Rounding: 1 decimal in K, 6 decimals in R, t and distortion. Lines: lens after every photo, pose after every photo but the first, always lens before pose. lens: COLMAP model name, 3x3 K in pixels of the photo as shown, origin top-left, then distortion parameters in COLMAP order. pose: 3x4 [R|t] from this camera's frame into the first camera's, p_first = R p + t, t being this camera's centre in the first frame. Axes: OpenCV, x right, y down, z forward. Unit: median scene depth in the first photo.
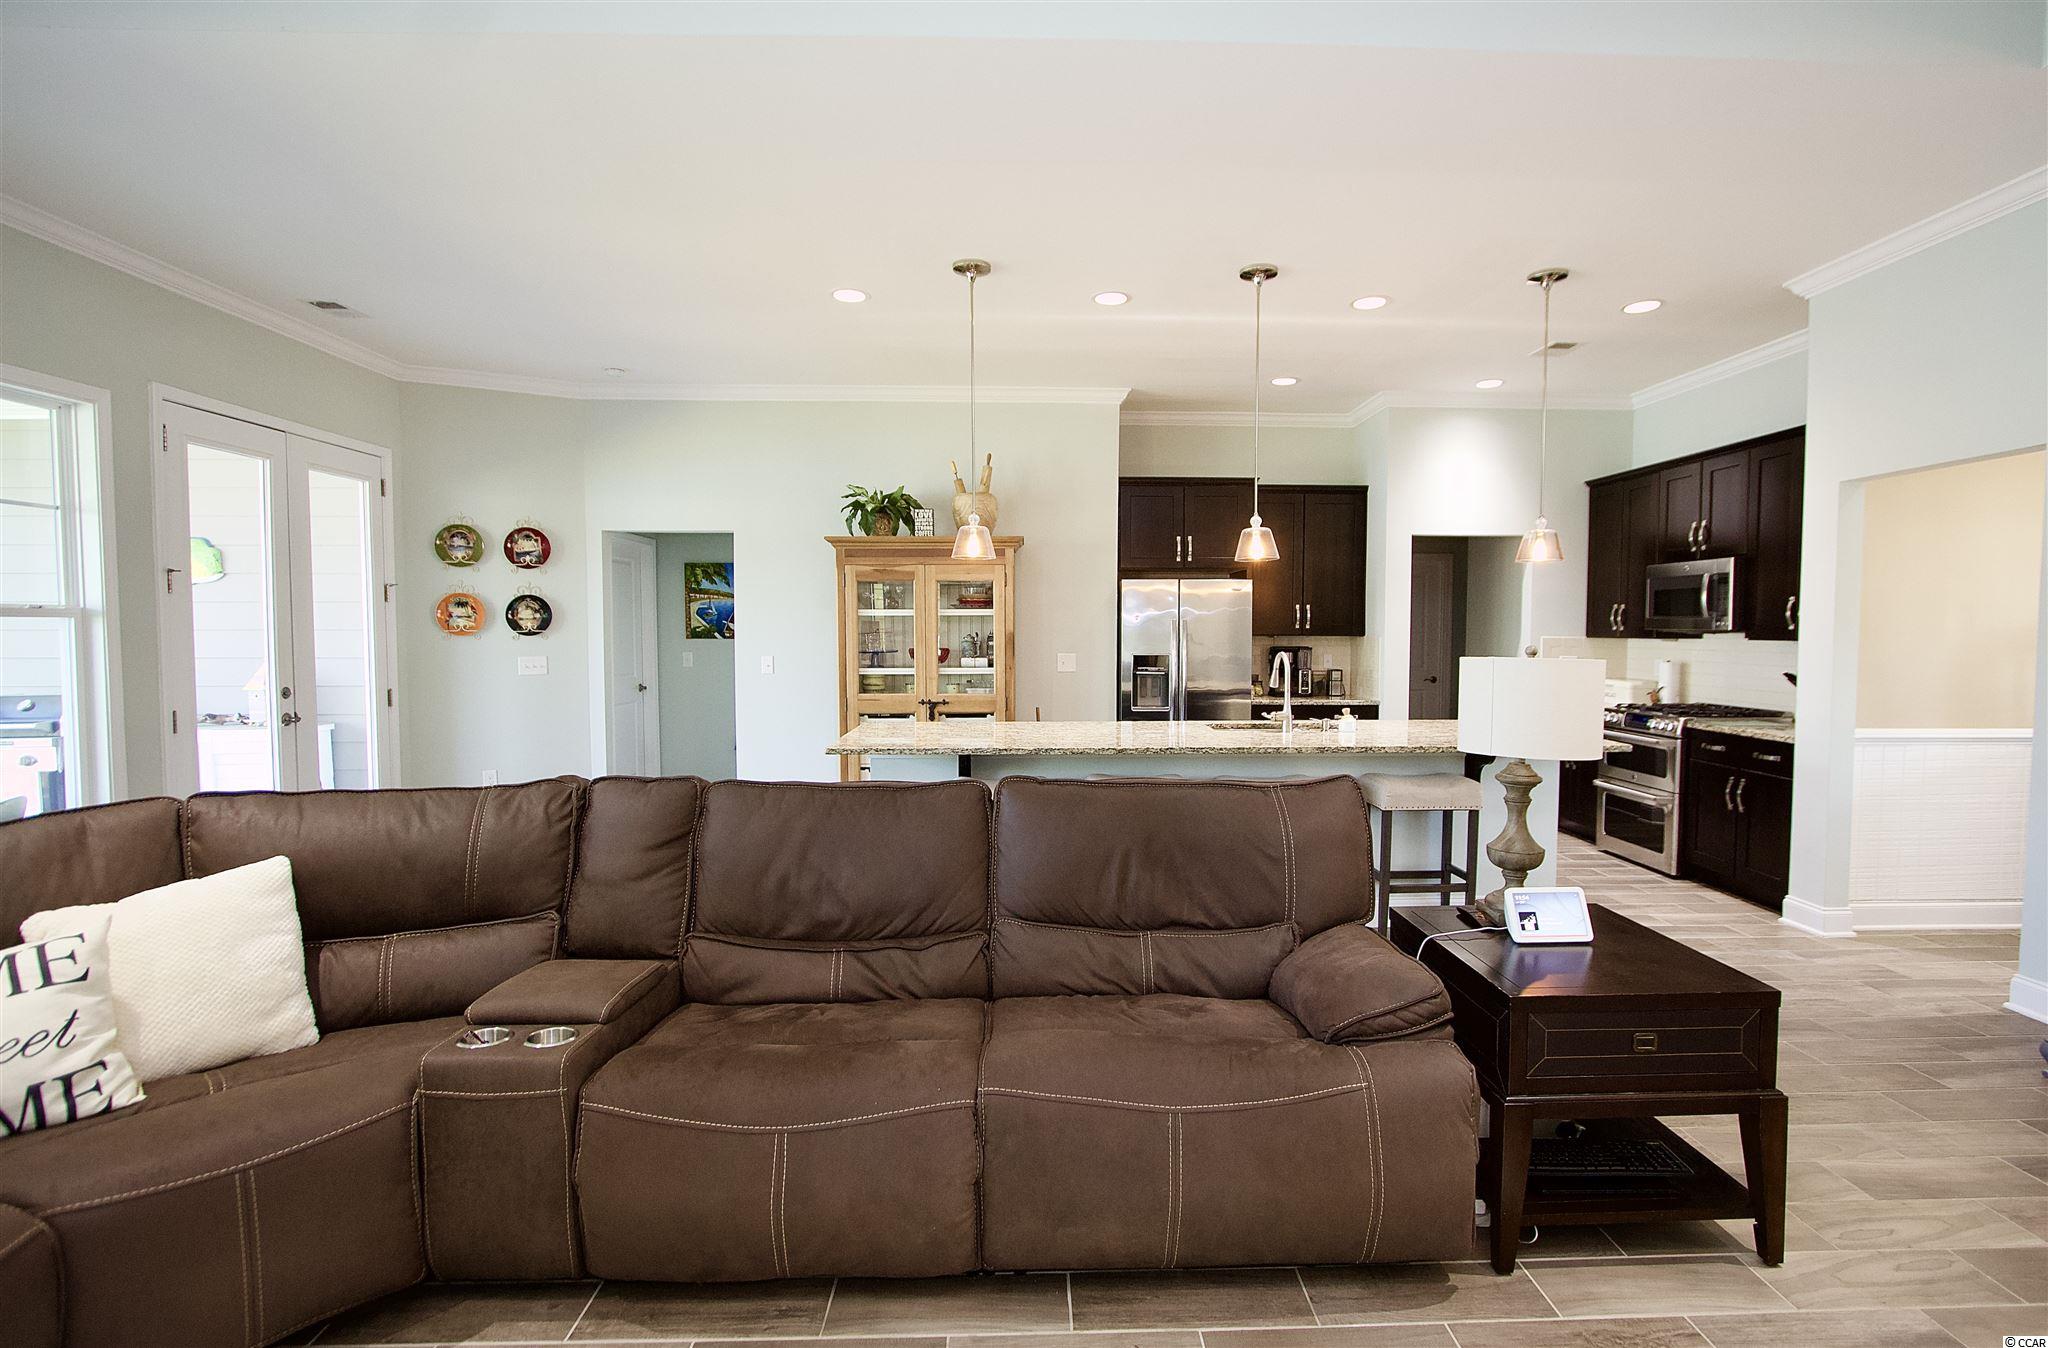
lens RADIAL K [[964.1, 0, 1048.9], [0, 964.1, 672.9], [0, 0, 1]] dist [-0.013572, -0.000740]
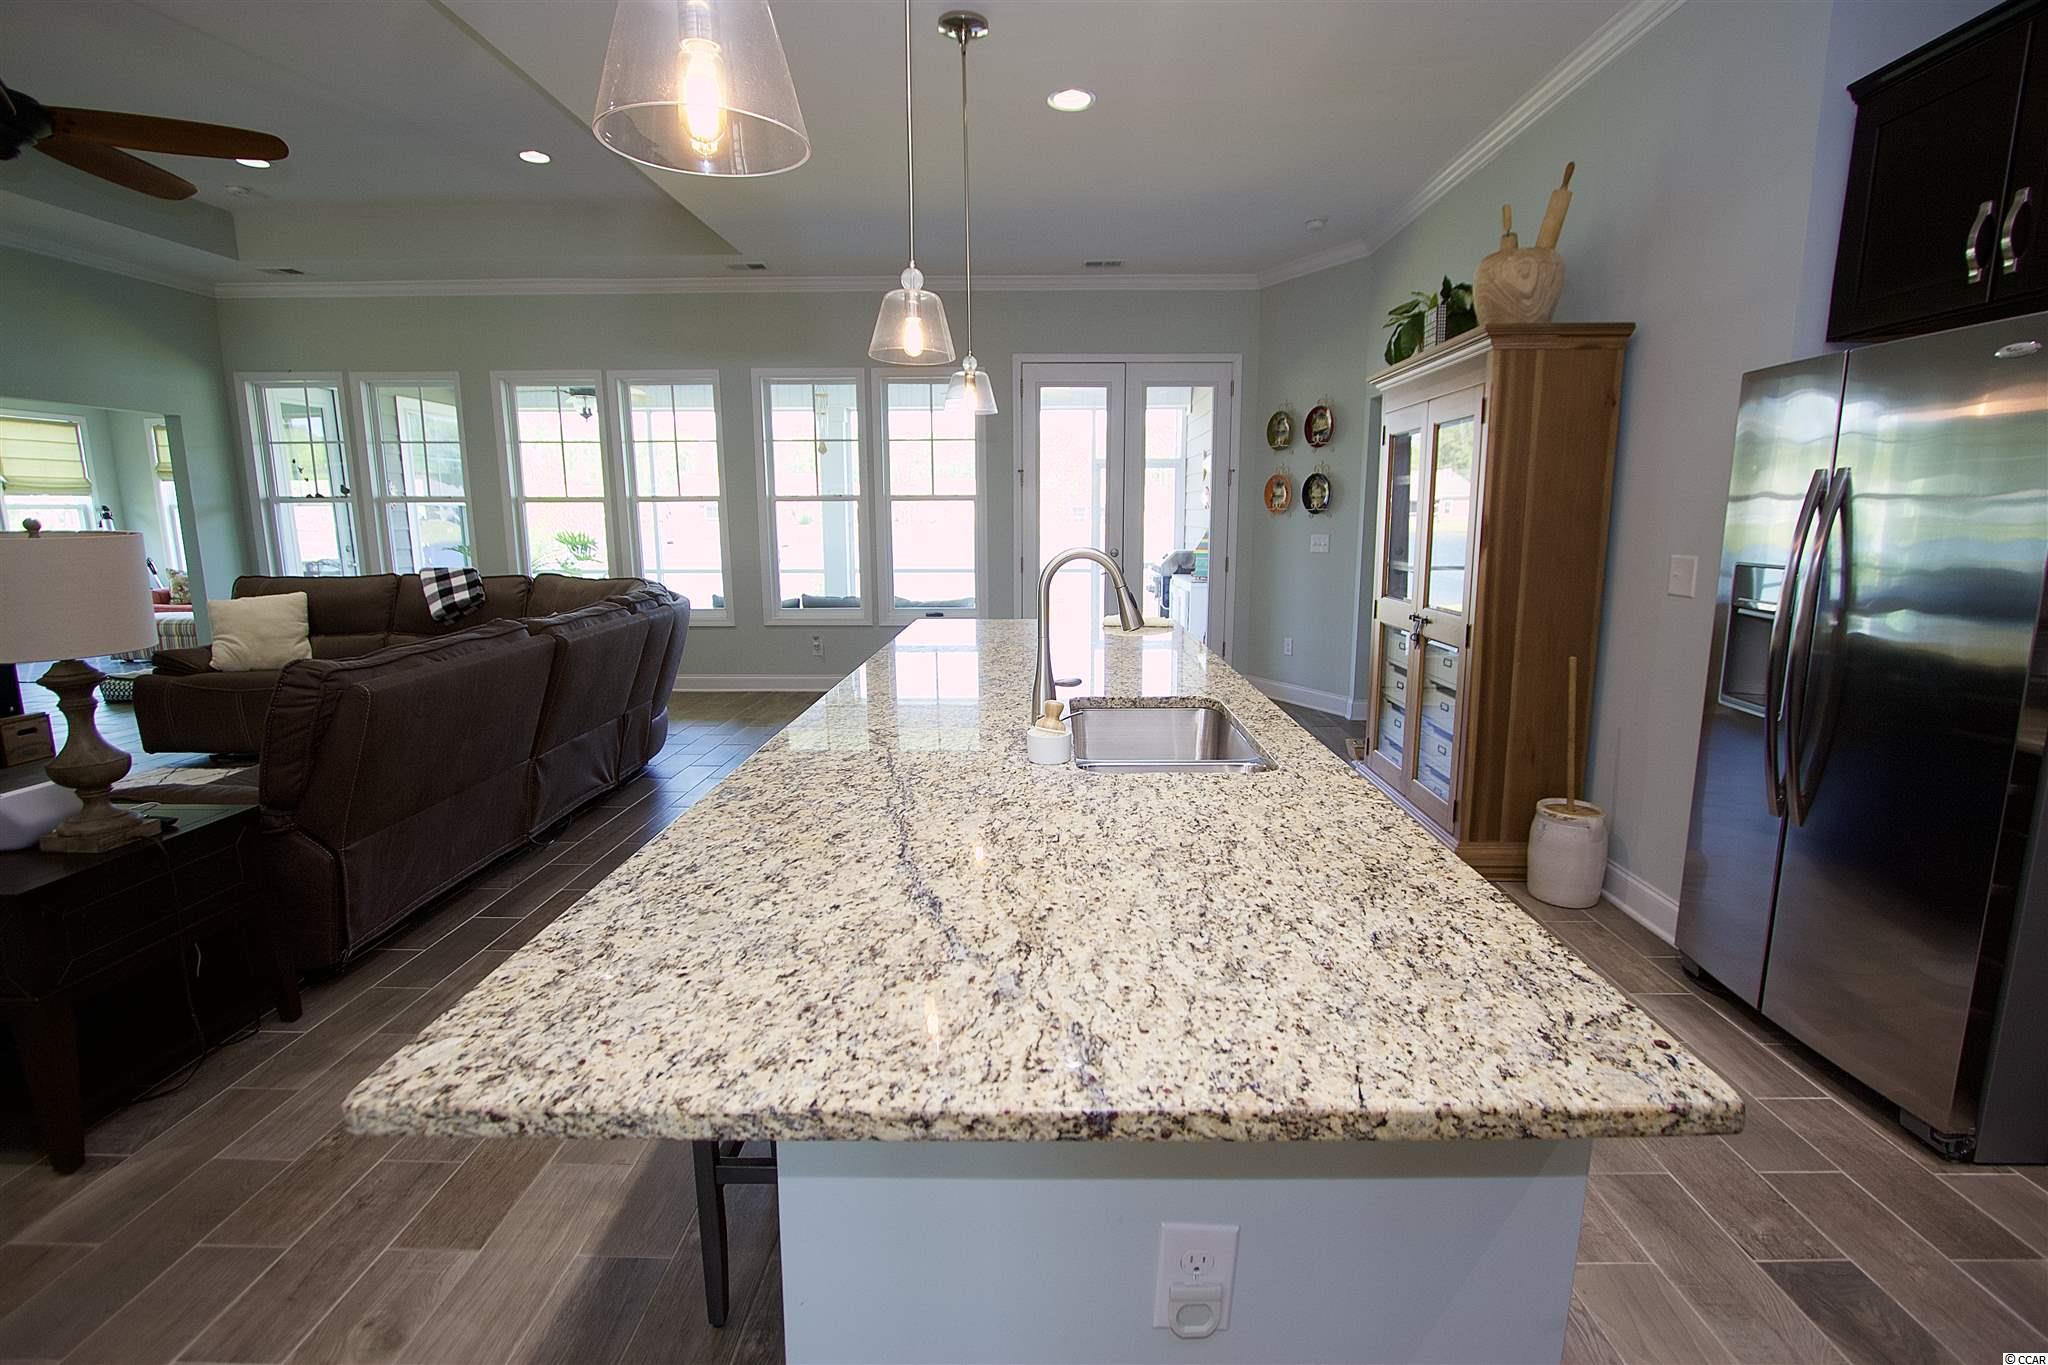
lens RADIAL K [[942.9, 0, 1025.1], [0, 942.9, 669.8], [0, 0, 1]] dist [-0.013399, 0.002352]
pose [[-0.058698, 0.167498, -0.984123, 0.495526], [-0.044193, 0.984421, 0.170185, -0.032749], [0.997297, 0.053481, -0.050381, 0.766230]]
